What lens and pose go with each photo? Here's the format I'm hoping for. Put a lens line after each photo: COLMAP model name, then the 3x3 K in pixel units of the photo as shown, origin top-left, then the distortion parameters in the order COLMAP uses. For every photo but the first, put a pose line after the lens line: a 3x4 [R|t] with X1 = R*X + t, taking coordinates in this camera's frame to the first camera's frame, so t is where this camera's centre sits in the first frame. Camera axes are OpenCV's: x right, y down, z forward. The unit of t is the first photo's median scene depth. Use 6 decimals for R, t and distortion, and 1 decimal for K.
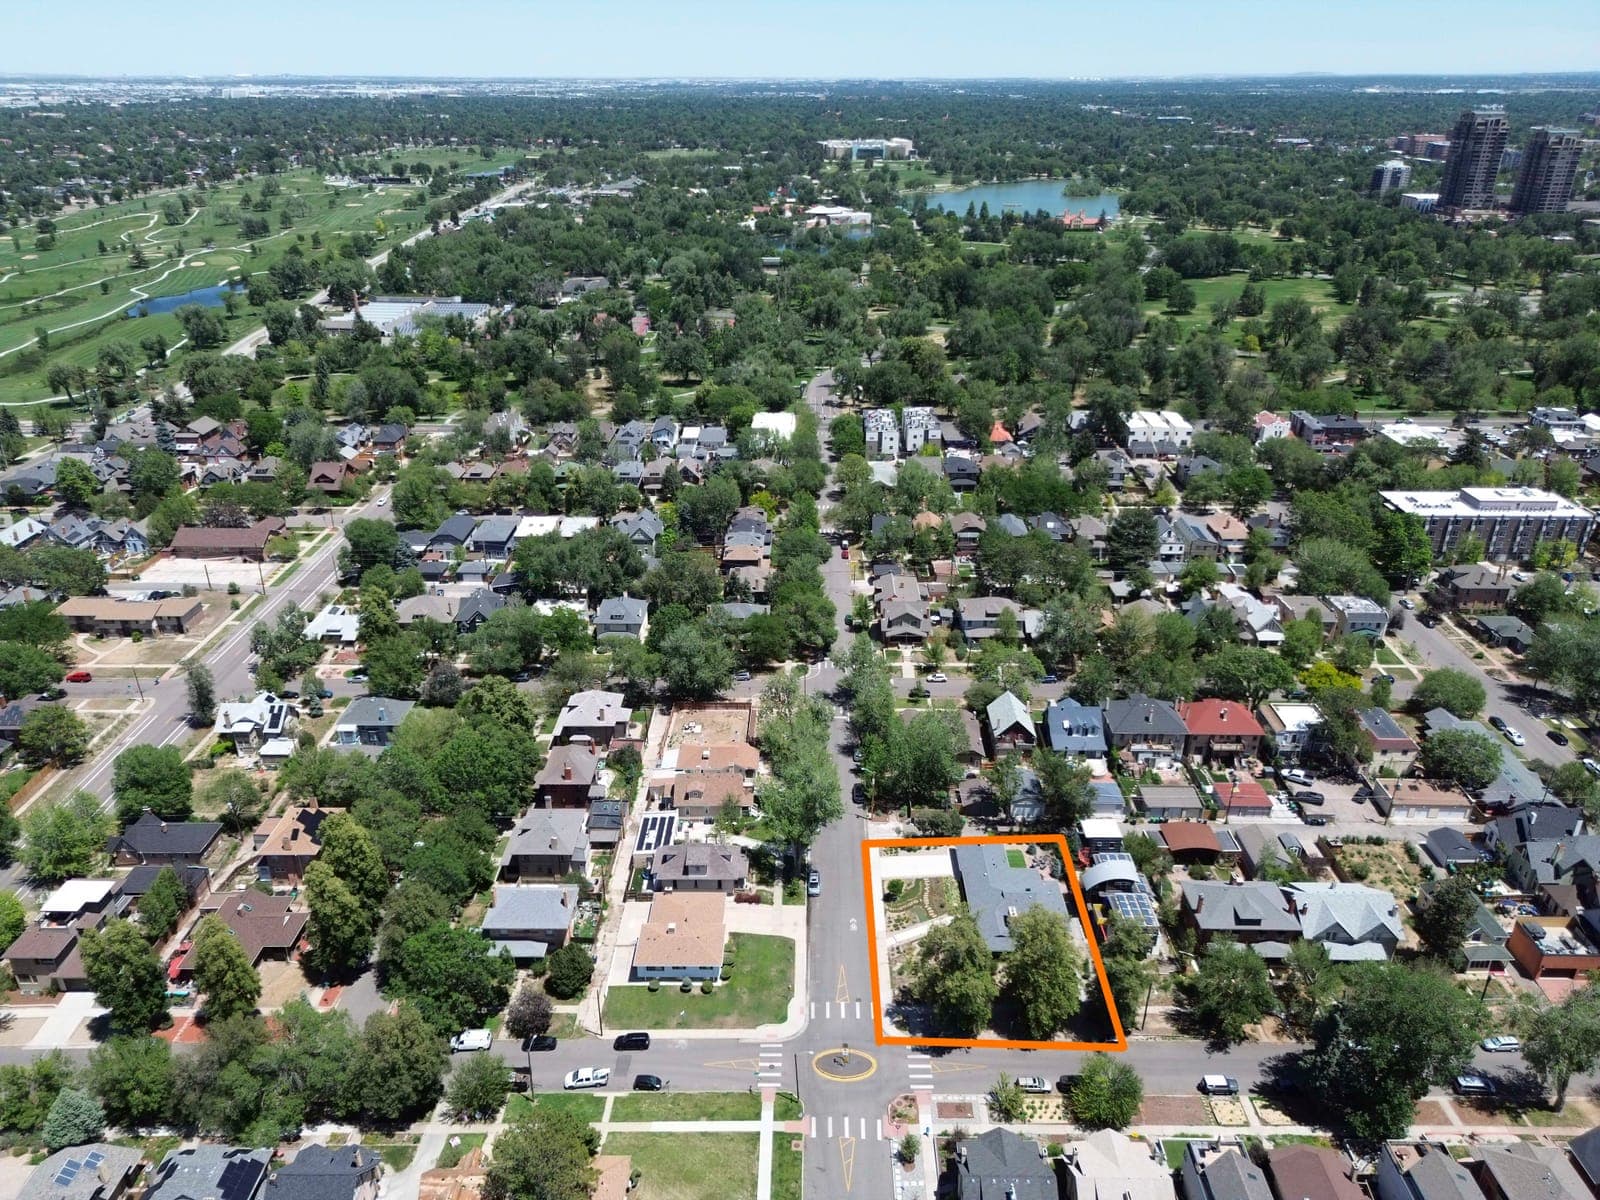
lens RADIAL K [[1129.5, 0, 809.4], [0, 1129.5, 597.3], [0, 0, 1]] dist [0.058472, -0.051105]
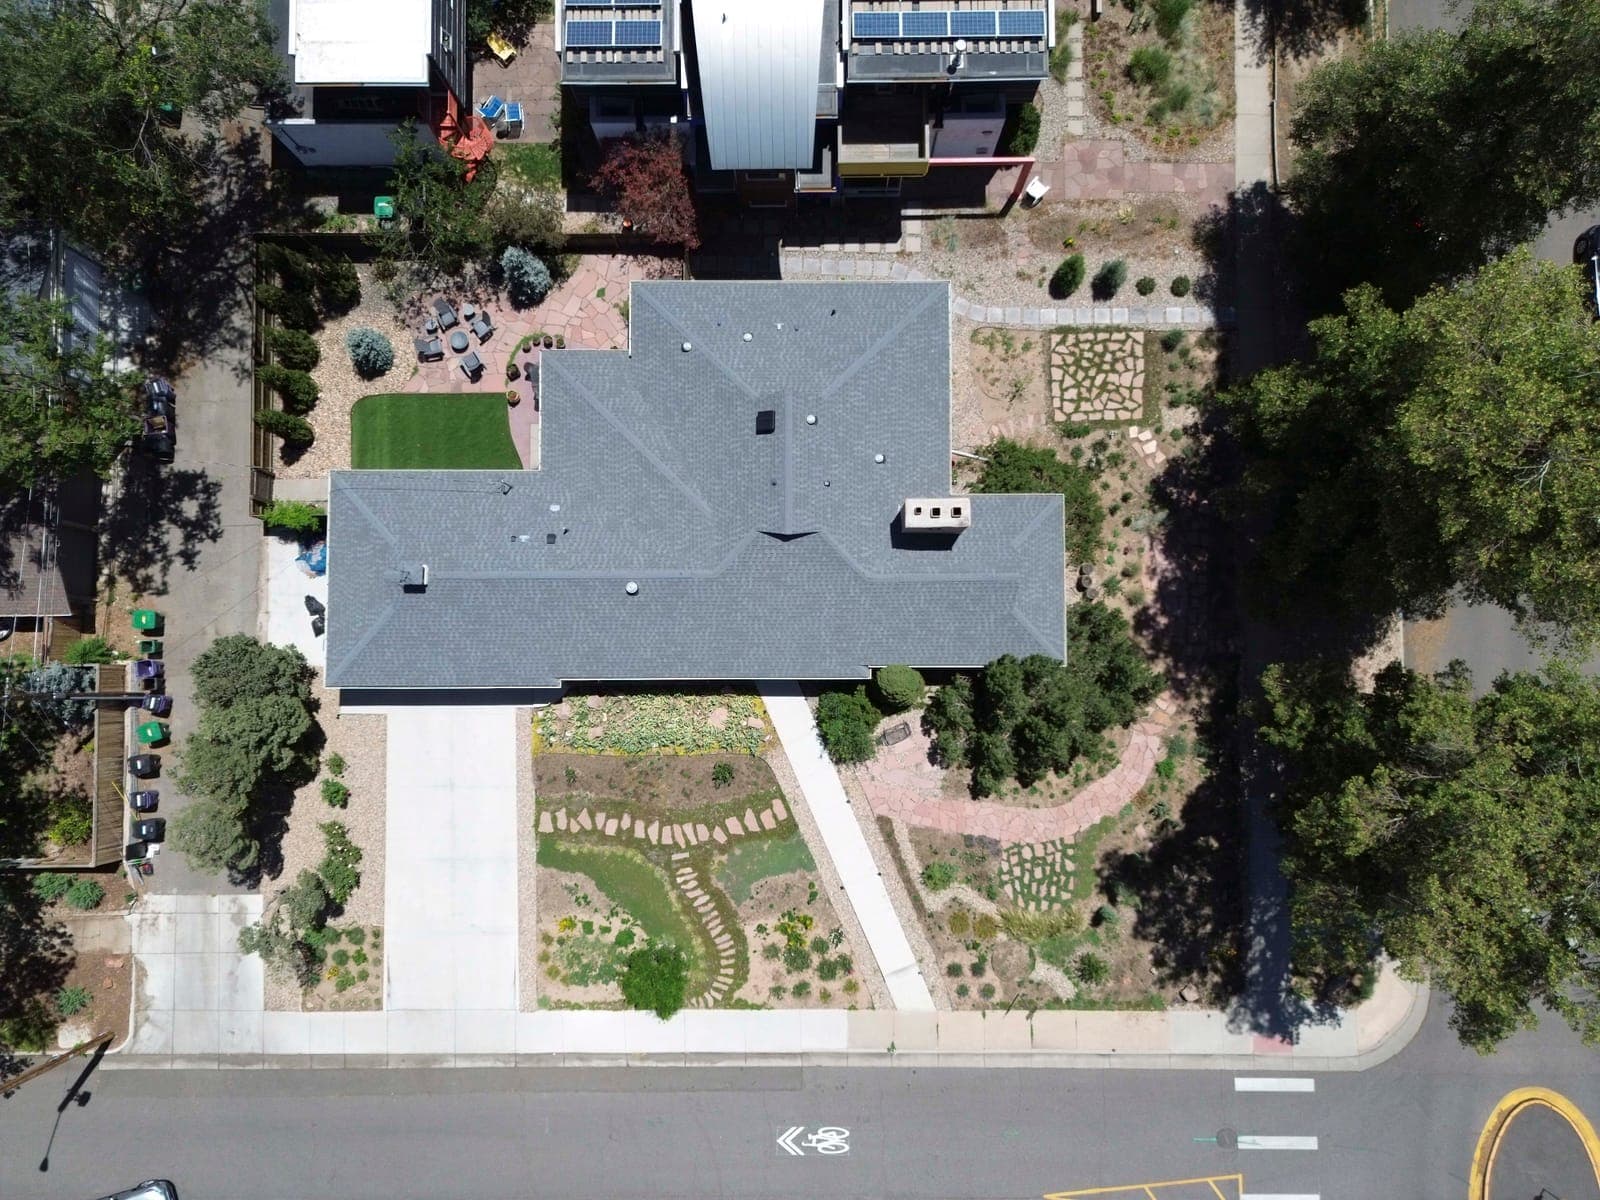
lens RADIAL K [[1129.5, 0, 803.5], [0, 1129.5, 603.1], [0, 0, 1]] dist [0.058472, -0.051105]
pose [[-0.006754, -0.998637, 0.051752, 0.117342], [0.419922, 0.044137, 0.906486, 0.045619], [-0.907535, 0.027854, 0.419052, 0.730812]]
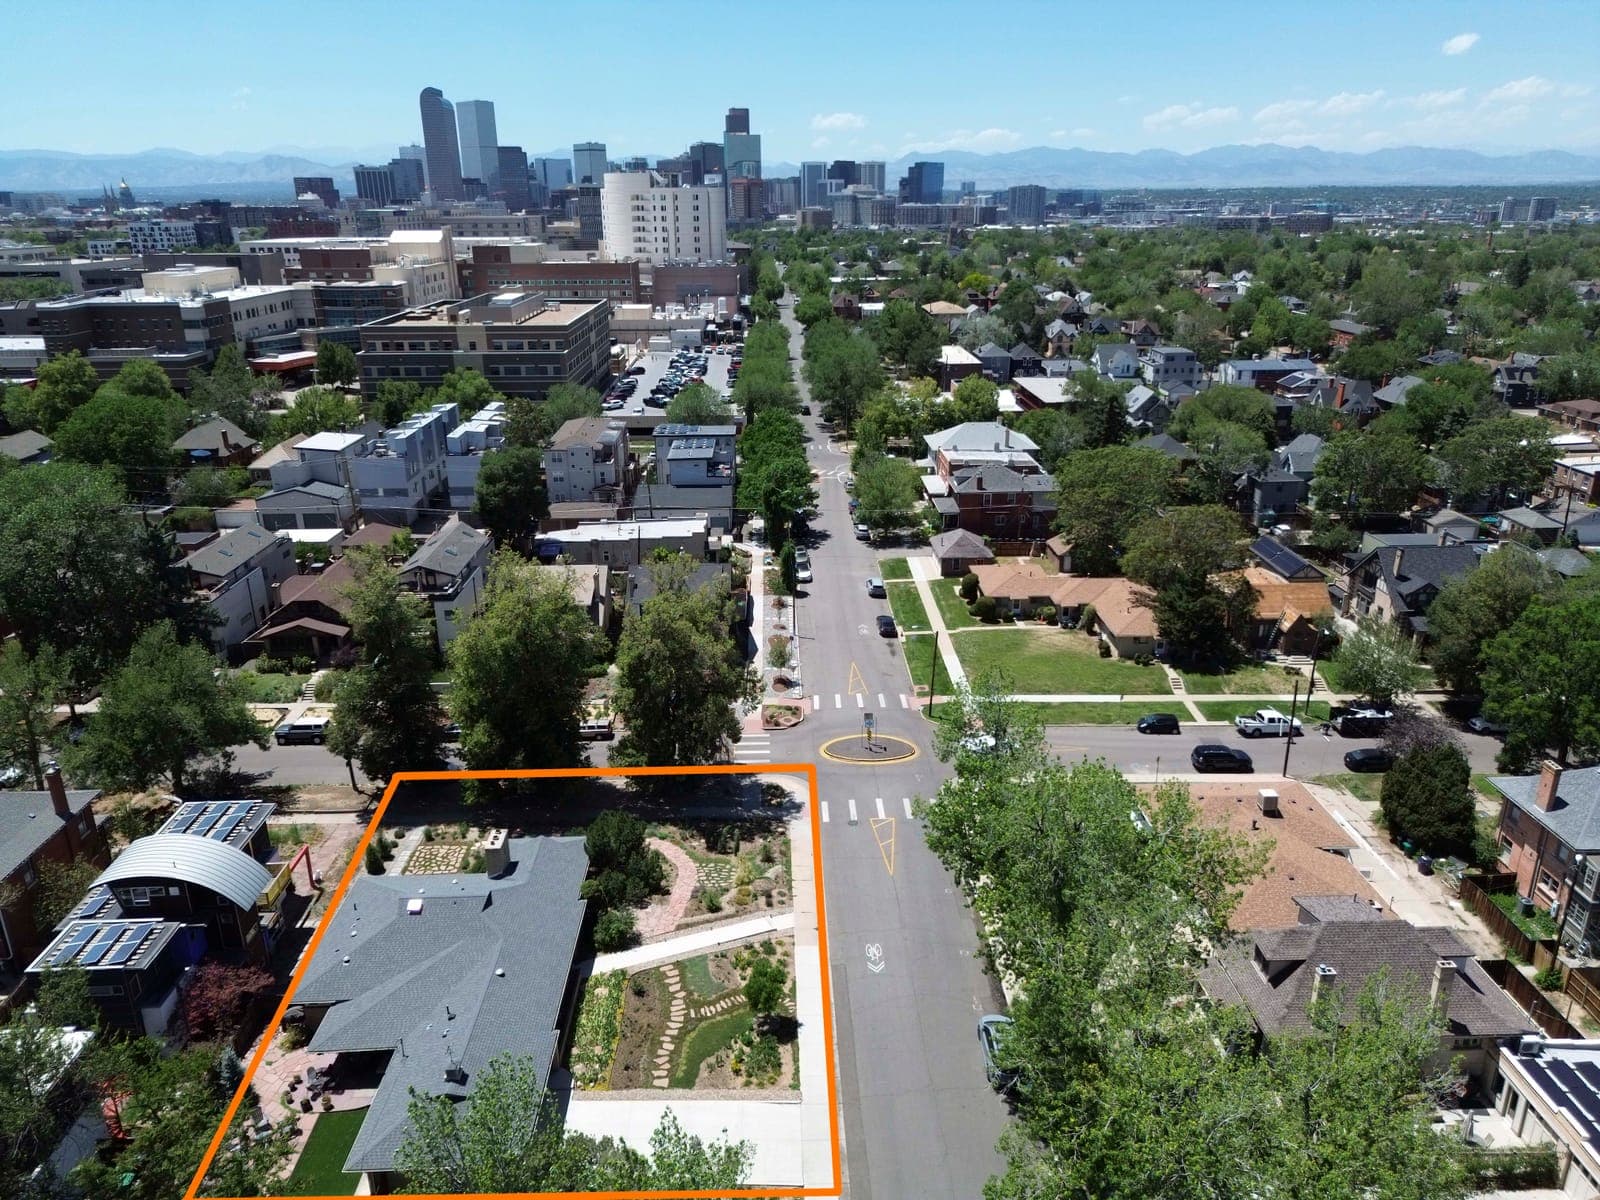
lens RADIAL K [[1129.5, 0, 809.0], [0, 1129.5, 607.9], [0, 0, 1]] dist [0.058472, -0.051105]
pose [[-0.999201, 0.015916, -0.036663, 0.061008], [-0.014260, 0.714971, 0.699009, -0.062778], [0.037339, 0.698973, -0.714173, 0.978855]]
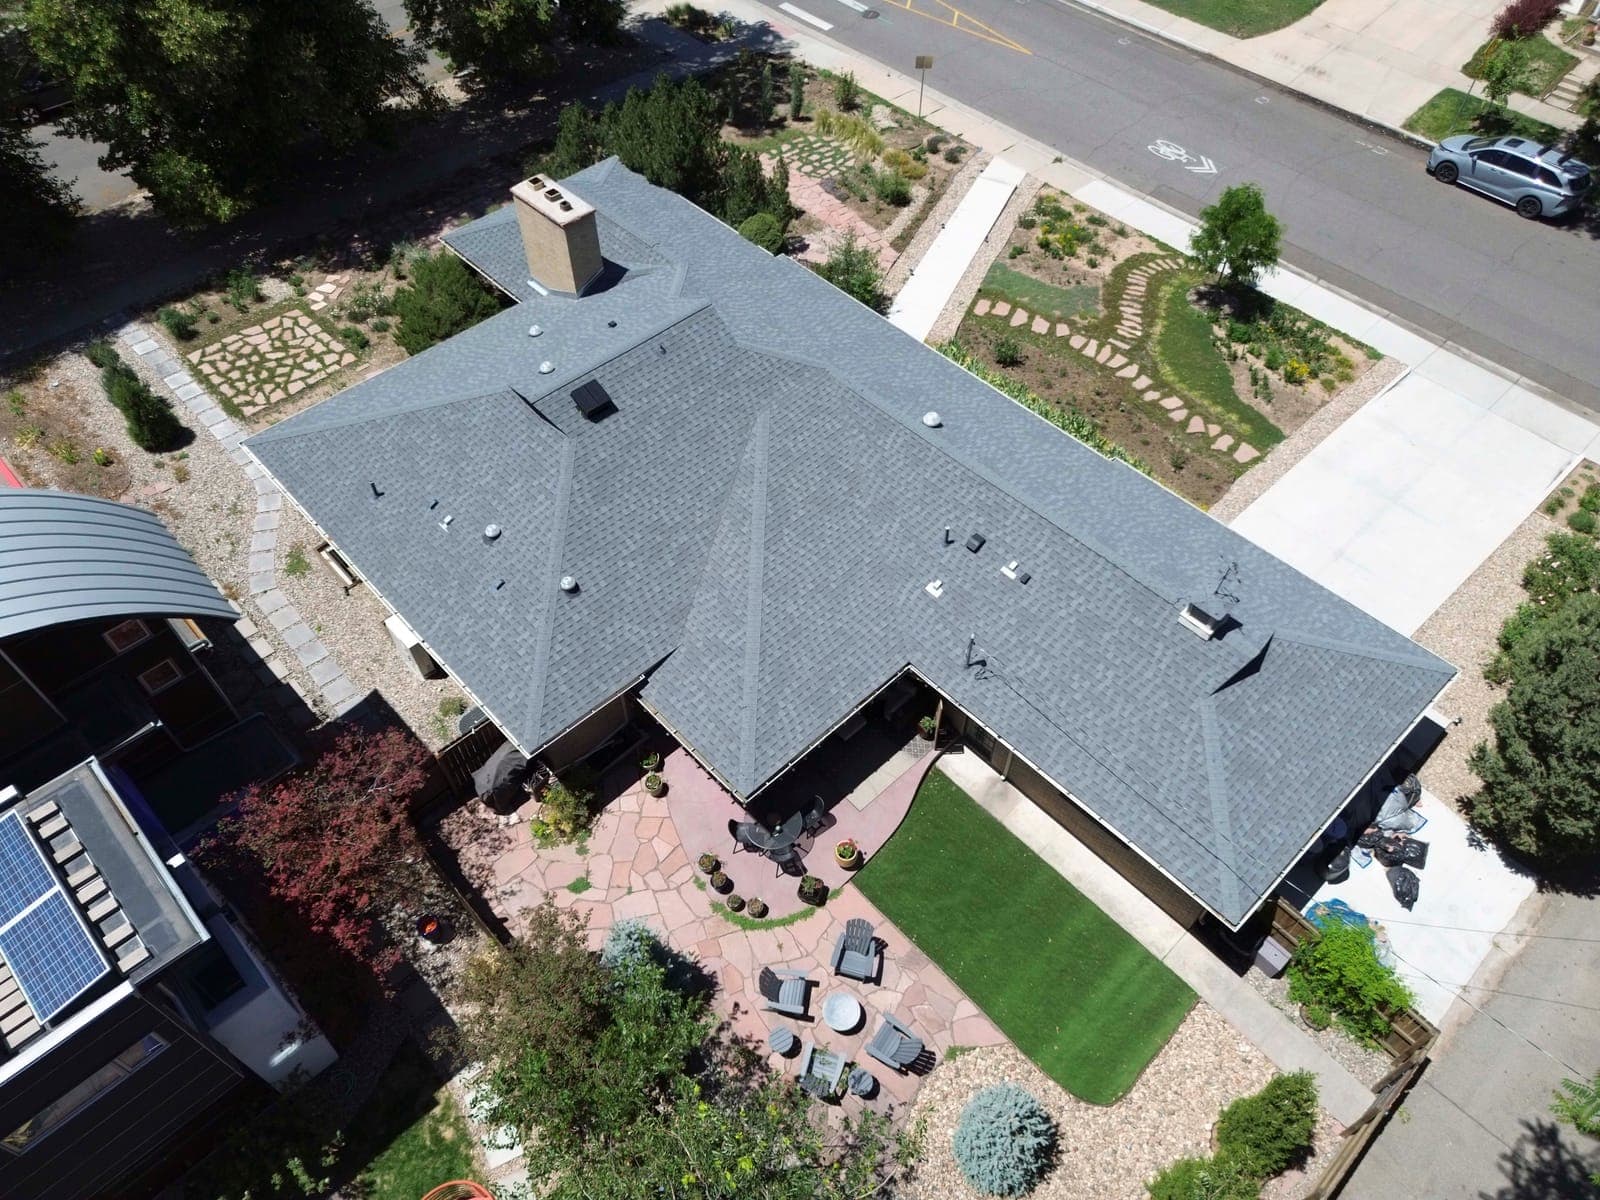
lens RADIAL K [[1129.5, 0, 809.2], [0, 1129.5, 603.4], [0, 0, 1]] dist [0.058472, -0.051105]
pose [[-0.722277, 0.536598, -0.436323, 0.202040], [-0.287829, 0.340430, 0.895132, 0.106922], [0.628864, 0.772120, -0.091437, 0.853359]]
